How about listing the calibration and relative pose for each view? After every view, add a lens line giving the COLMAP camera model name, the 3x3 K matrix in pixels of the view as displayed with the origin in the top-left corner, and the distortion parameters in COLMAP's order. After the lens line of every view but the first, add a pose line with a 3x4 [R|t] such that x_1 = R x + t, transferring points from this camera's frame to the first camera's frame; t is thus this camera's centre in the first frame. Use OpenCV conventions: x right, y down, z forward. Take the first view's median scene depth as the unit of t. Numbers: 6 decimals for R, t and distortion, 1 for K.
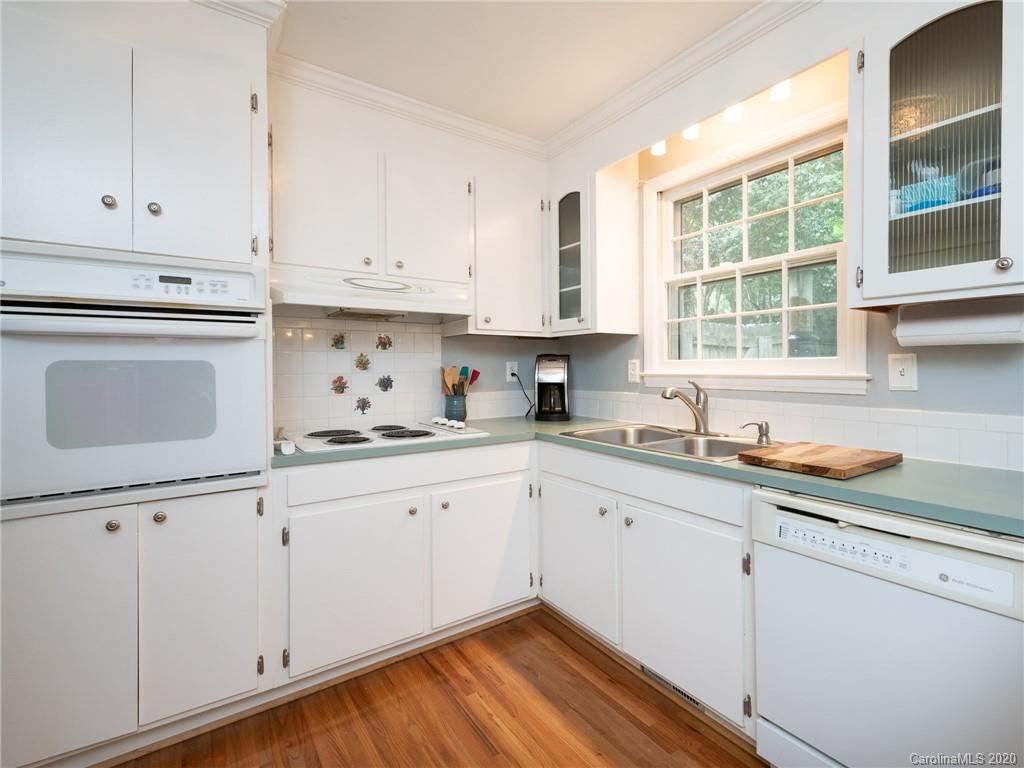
lens RADIAL K [[485.4, 0, 550.4], [0, 485.4, 373.0], [0, 0, 1]] dist [0.001942, -0.000501]
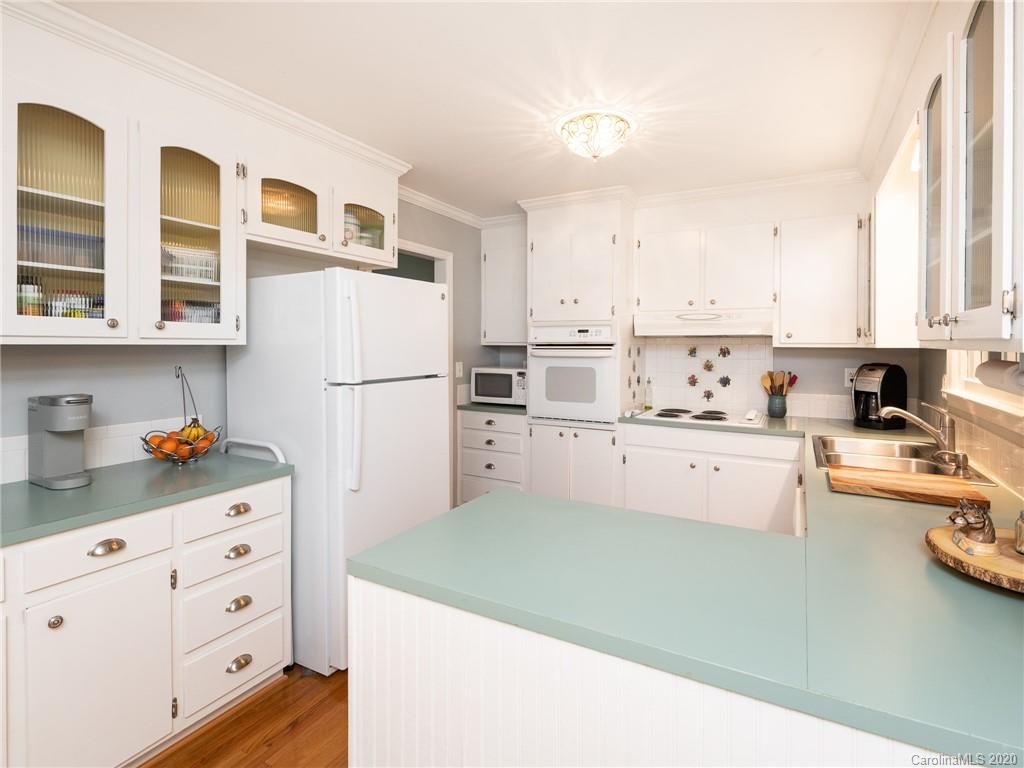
lens RADIAL K [[520.0, 0, 514.0], [0, 520.0, 352.8], [0, 0, 1]] dist [0.003132, -0.000212]
pose [[0.414443, 0.022056, -0.909808, 0.801497], [-0.016040, 0.999728, 0.016930, -0.079493], [0.909934, 0.007577, 0.414684, -0.179149]]
